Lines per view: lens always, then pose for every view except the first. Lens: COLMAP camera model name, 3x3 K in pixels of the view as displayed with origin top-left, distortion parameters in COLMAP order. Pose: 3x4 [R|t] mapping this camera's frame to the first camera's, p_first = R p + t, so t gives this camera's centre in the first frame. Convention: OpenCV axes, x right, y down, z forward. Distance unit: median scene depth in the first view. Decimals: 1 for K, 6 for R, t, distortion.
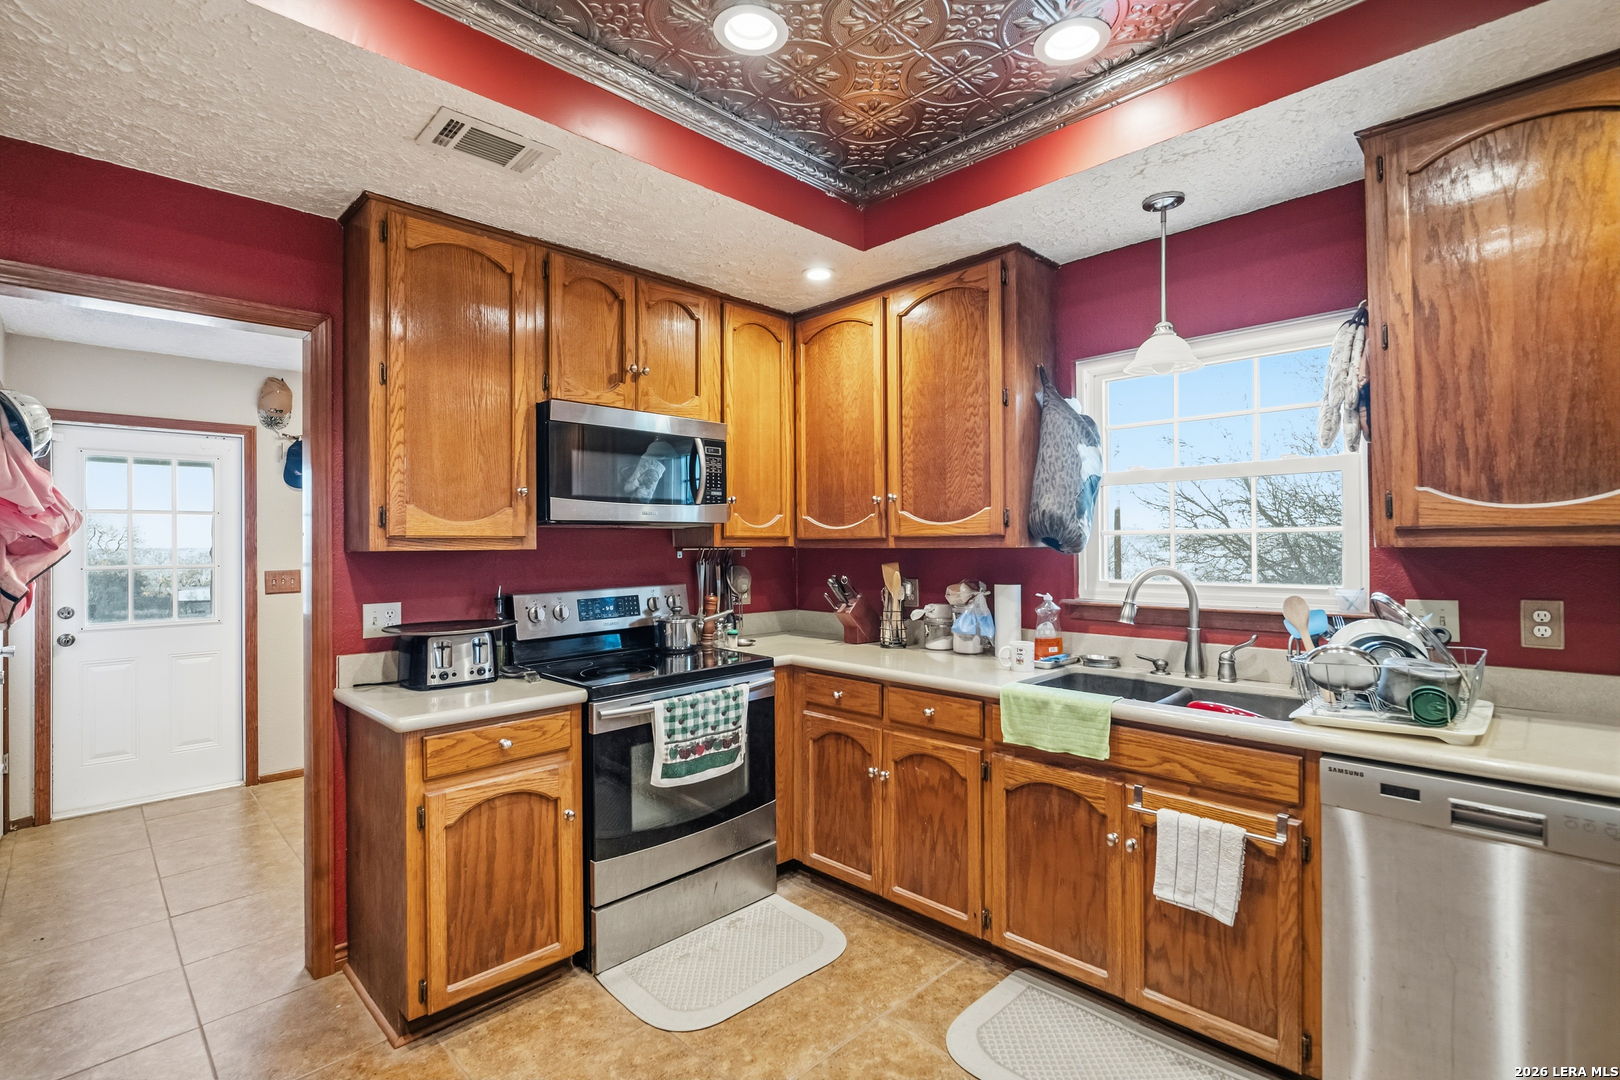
lens RADIAL K [[748.9, 0, 812.6], [0, 748.9, 538.8], [0, 0, 1]] dist [-0.010737, 0.001126]
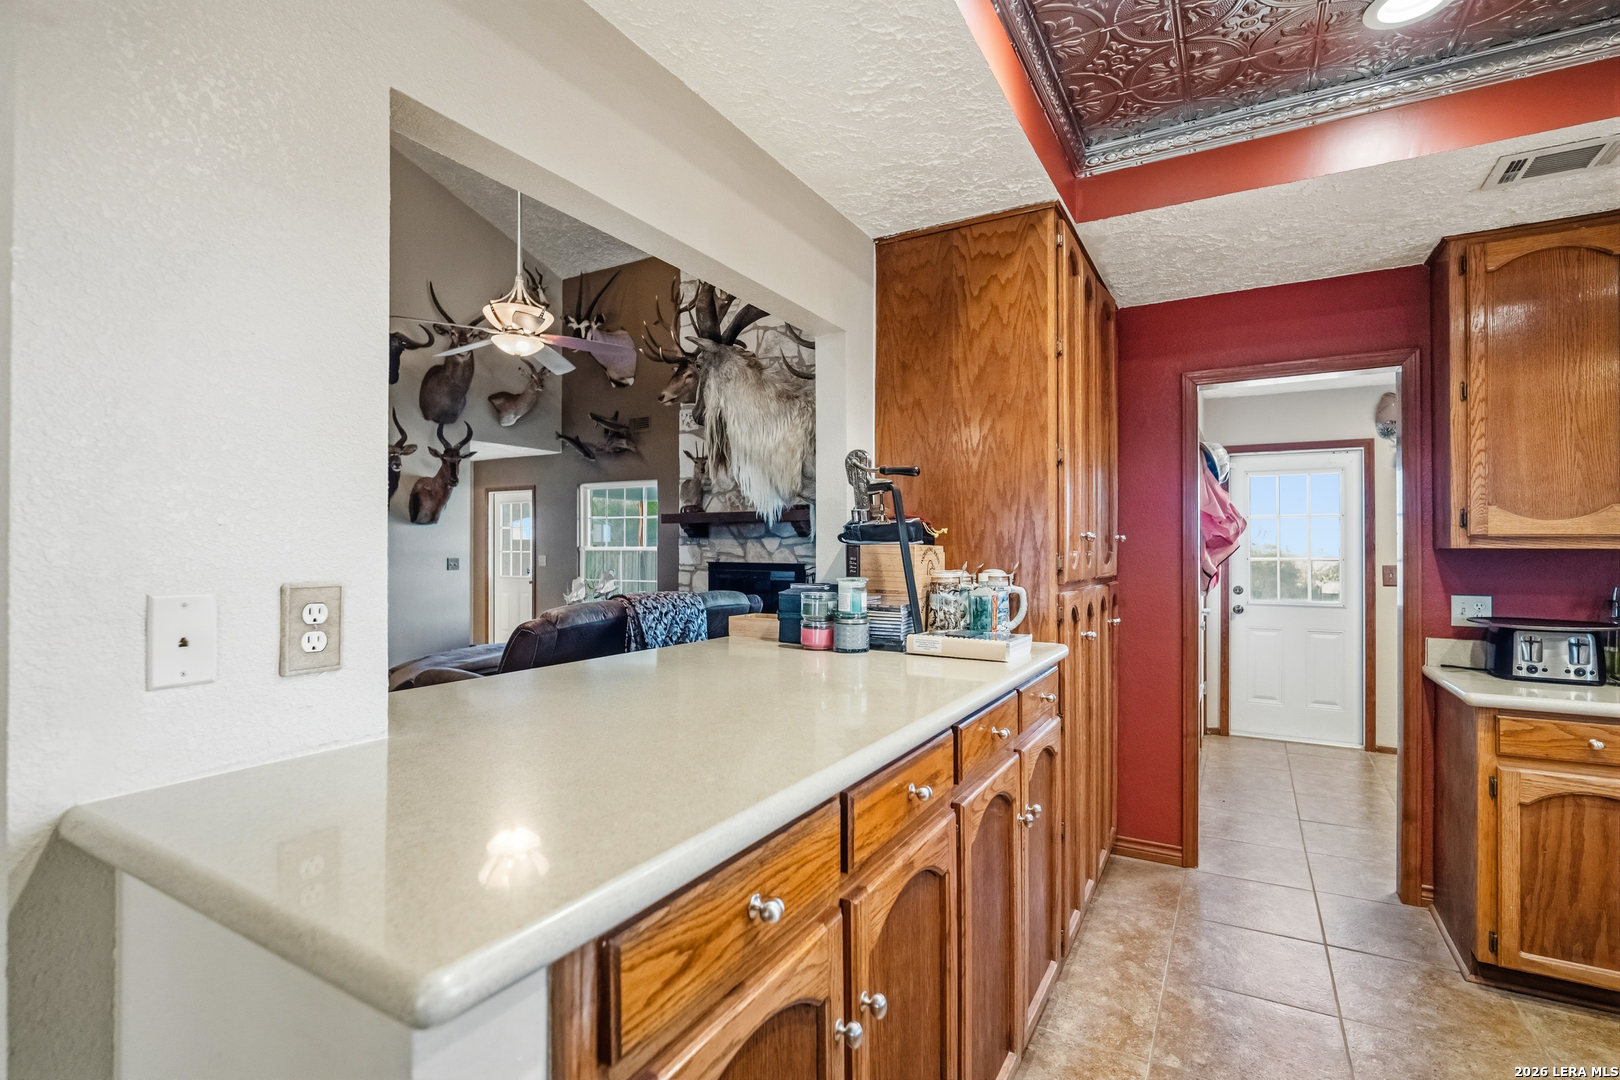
lens RADIAL K [[748.9, 0, 812.6], [0, 748.9, 538.8], [0, 0, 1]] dist [-0.010737, 0.001126]
pose [[0.258279, 0.000305, -0.966070, 0.236205], [0.003529, 0.999993, 0.001259, -0.002592], [0.966064, -0.003735, 0.258277, -0.224890]]
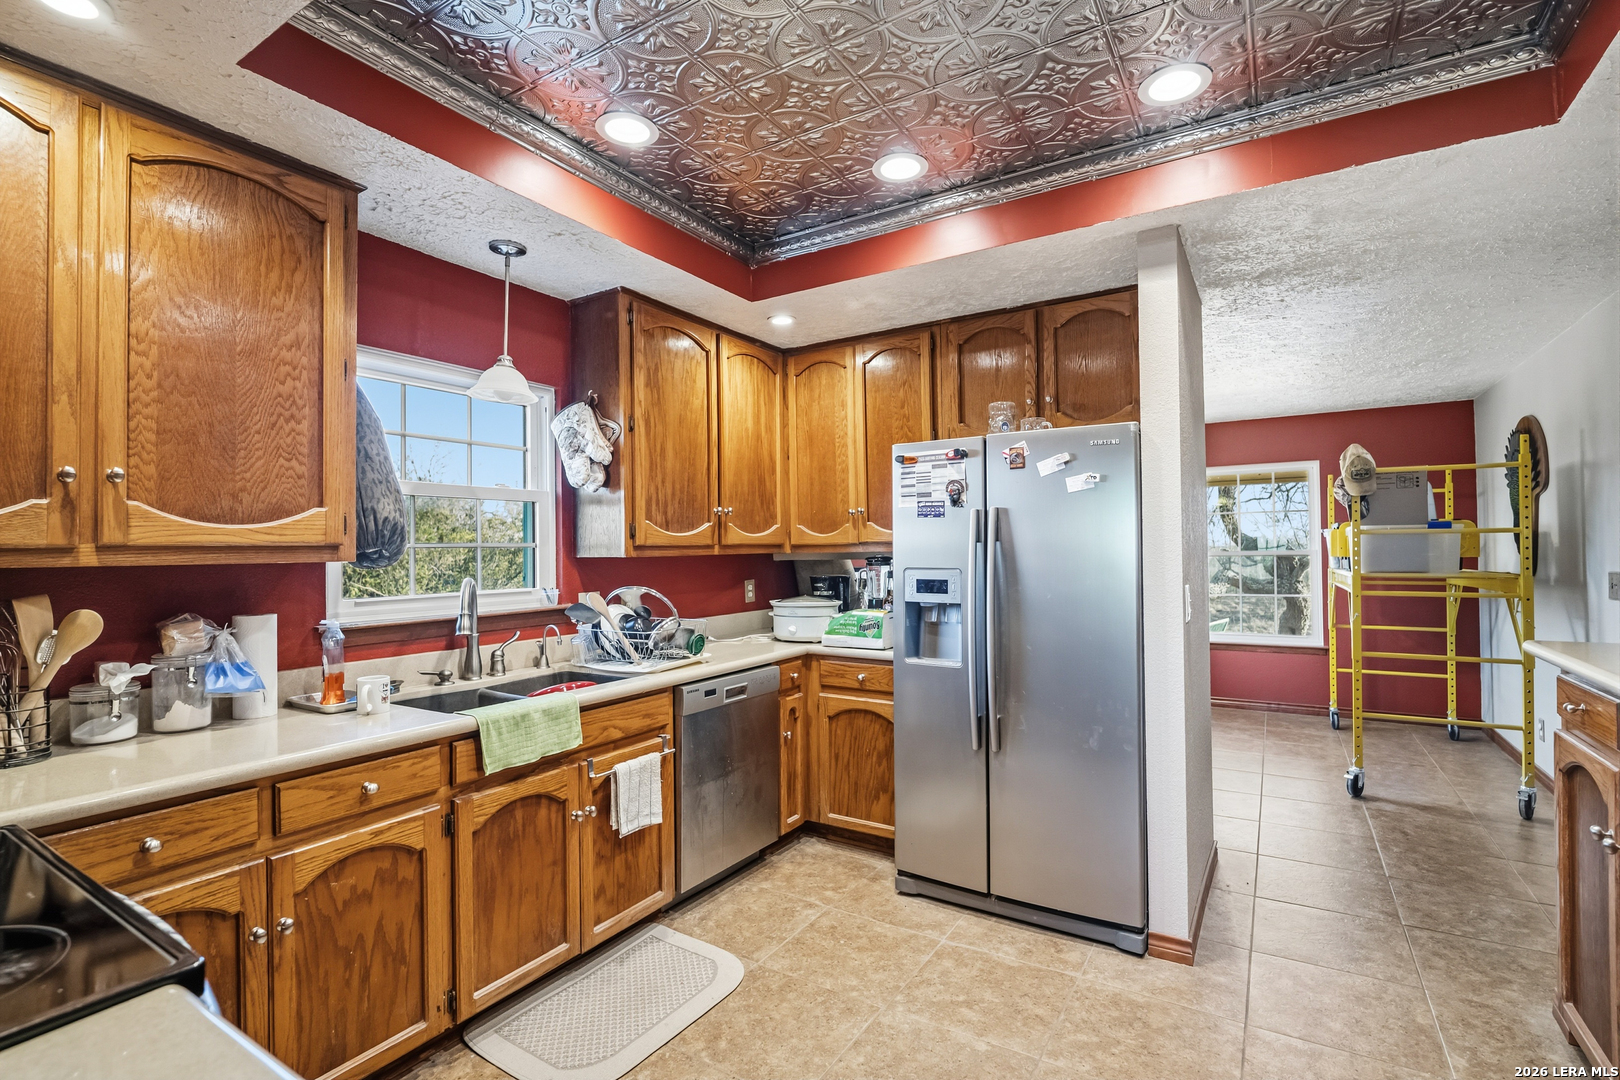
lens RADIAL K [[742.5, 0, 810.0], [0, 742.5, 540.0], [0, 0, 1]] dist [0.000168, 0.000203]
pose [[-0.220630, 0.024912, 0.975039, -0.659646], [0.006788, 0.999689, -0.024006, 0.011986], [-0.975334, 0.001322, -0.220731, 0.760750]]
